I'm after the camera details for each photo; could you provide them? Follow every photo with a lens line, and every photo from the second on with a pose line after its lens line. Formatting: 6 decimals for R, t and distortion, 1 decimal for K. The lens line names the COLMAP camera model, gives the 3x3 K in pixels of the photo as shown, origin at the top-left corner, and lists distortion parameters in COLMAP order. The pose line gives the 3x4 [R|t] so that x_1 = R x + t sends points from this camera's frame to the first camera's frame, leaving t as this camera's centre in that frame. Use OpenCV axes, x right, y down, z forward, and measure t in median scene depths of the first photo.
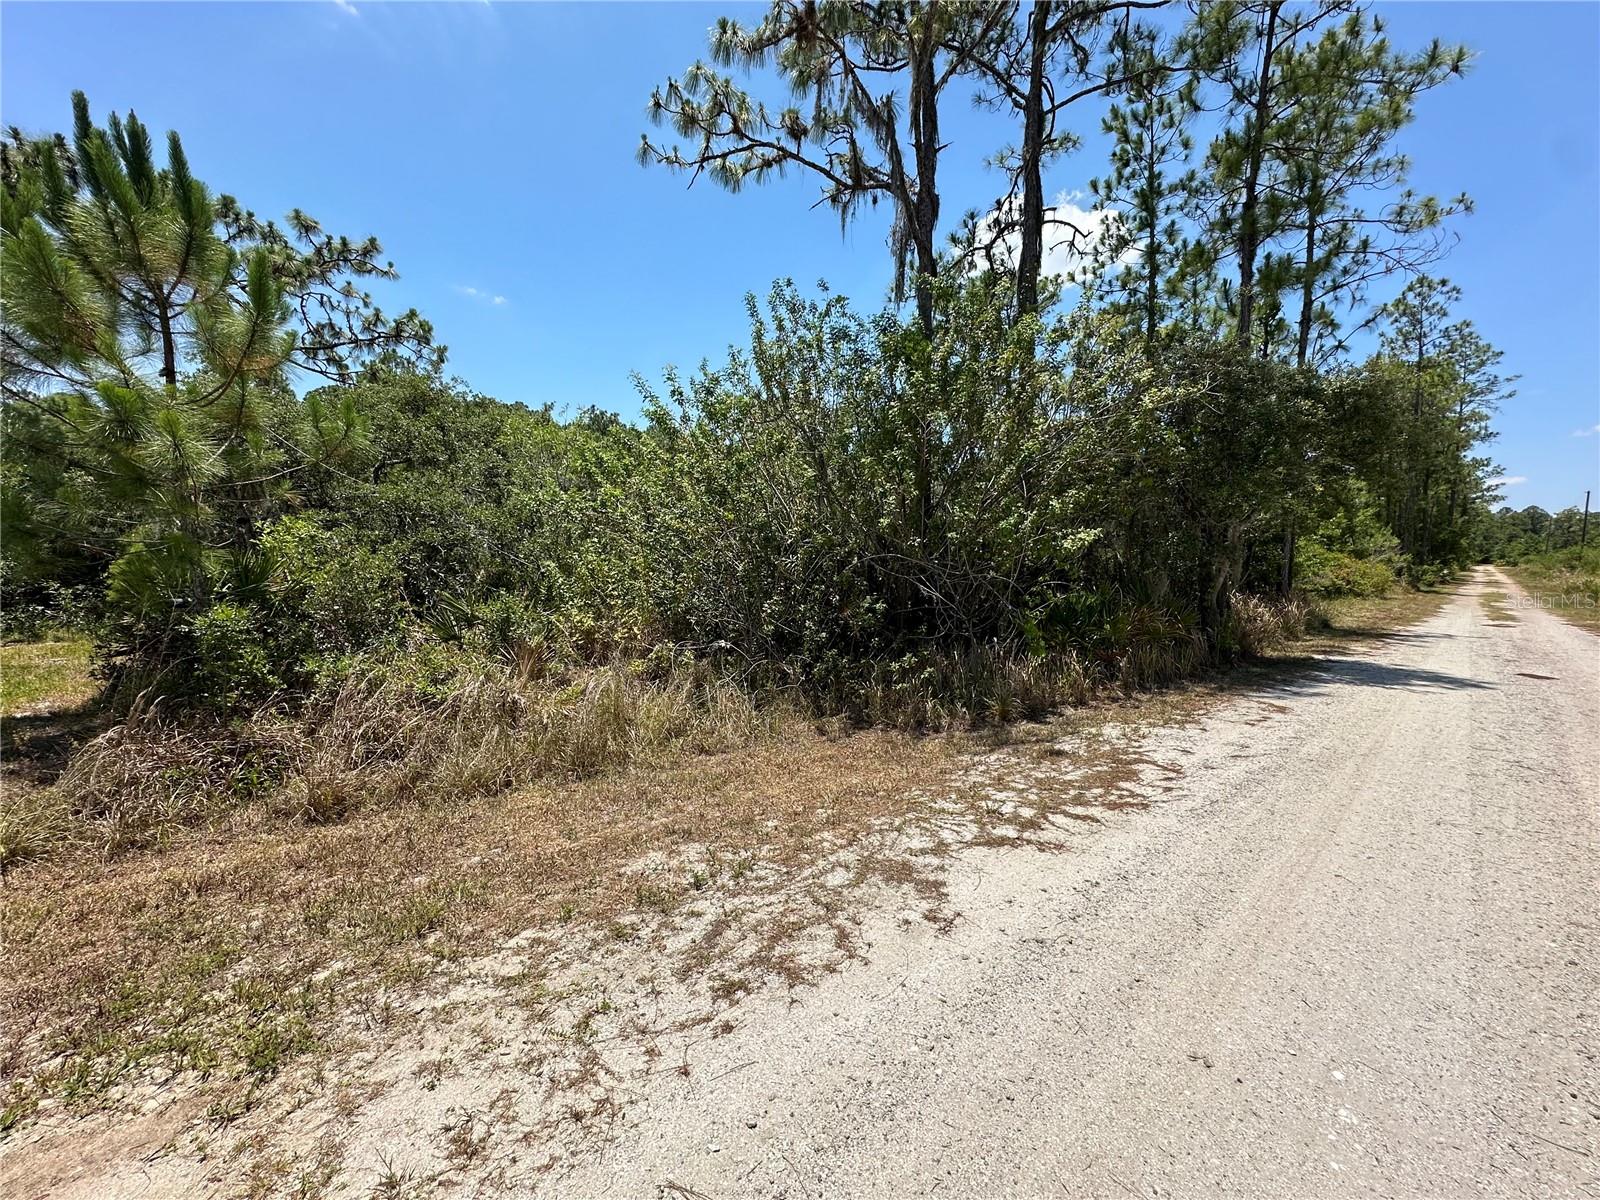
lens RADIAL K [[641.8, 0, 811.9], [0, 641.8, 589.5], [0, 0, 1]] dist [-0.004482, -0.000093]
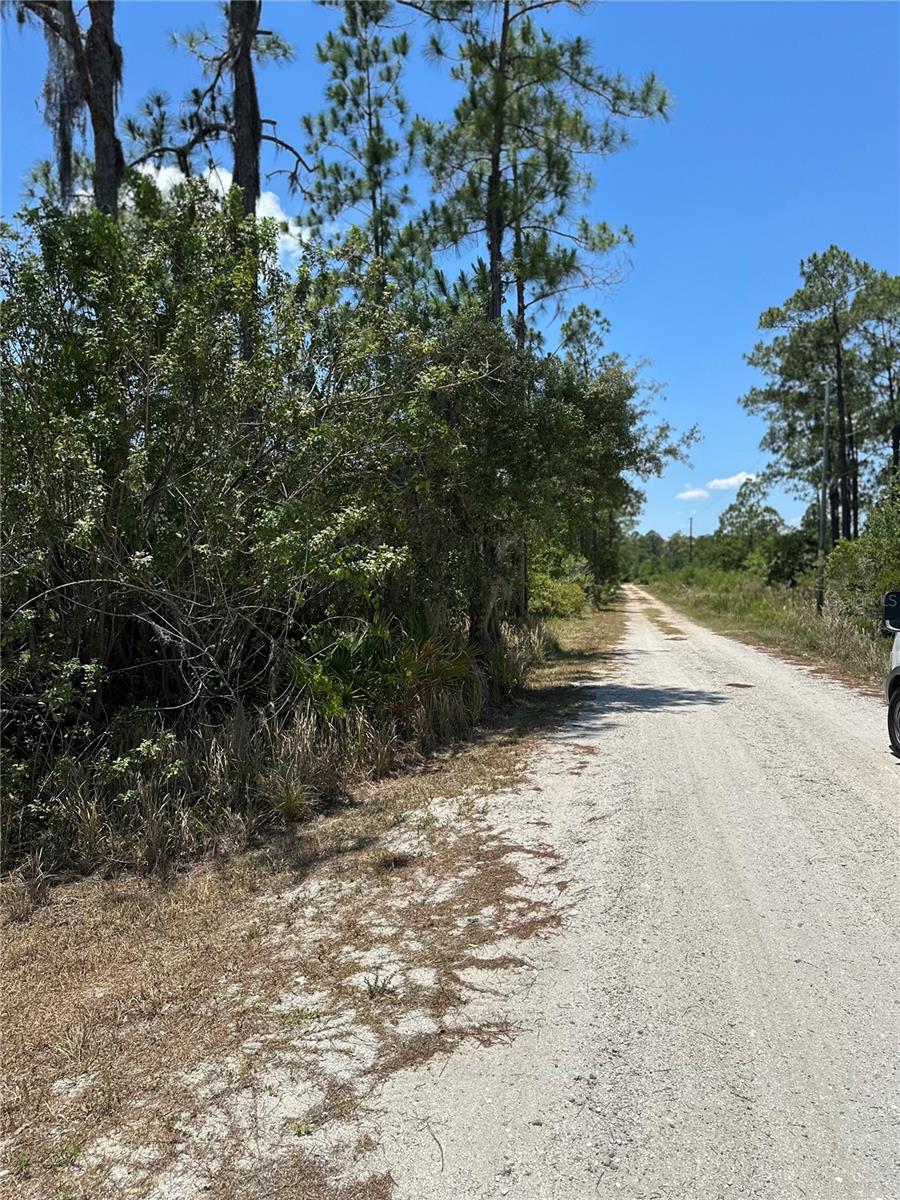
lens RADIAL K [[841.1, 0, 458.5], [0, 841.1, 597.9], [0, 0, 1]] dist [0.057236, -0.059929]
pose [[0.823104, -0.031351, 0.567025, -0.060593], [0.051669, 0.998468, -0.019798, -0.006825], [-0.565535, 0.045594, 0.823463, 0.151434]]
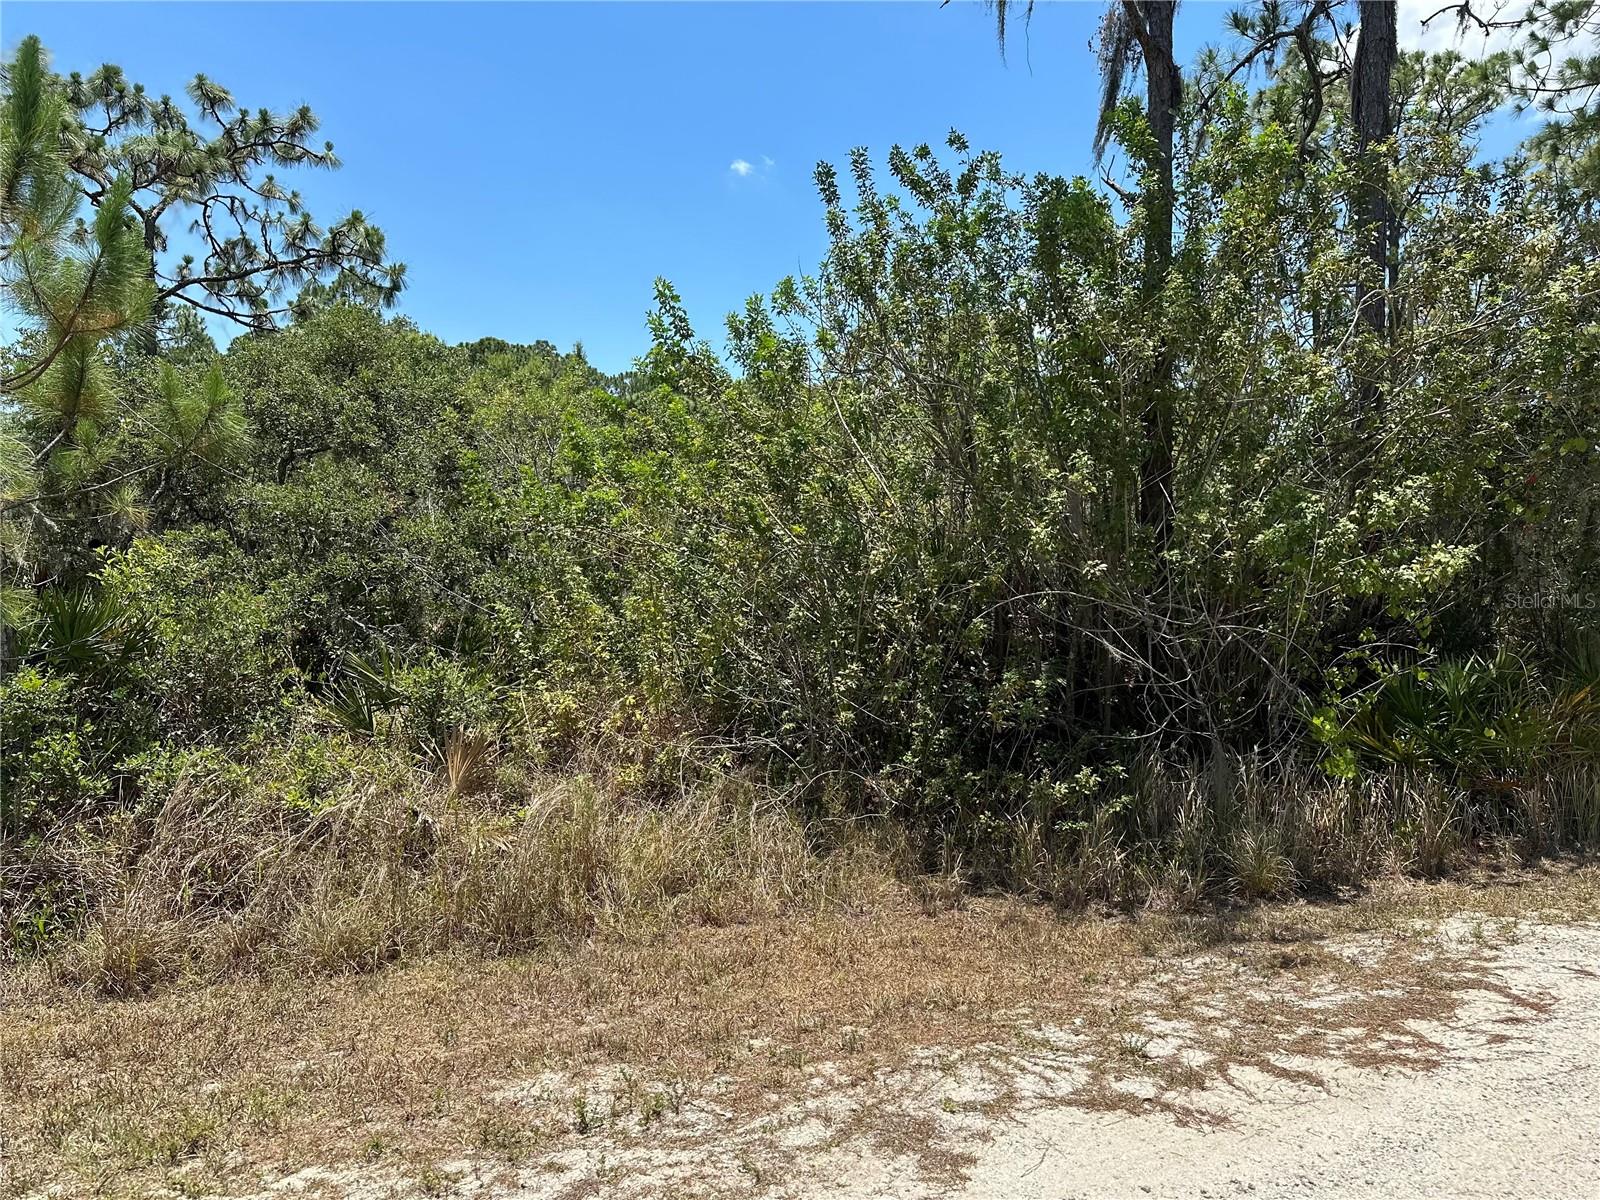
lens RADIAL K [[1121.5, 0, 810.0], [0, 1121.5, 591.9], [0, 0, 1]] dist [0.057236, -0.059929]
pose [[0.981123, -0.001727, -0.193378, 0.112948], [-0.007859, 0.998778, -0.048791, -0.005673], [0.193226, 0.049390, 0.979910, -0.035100]]
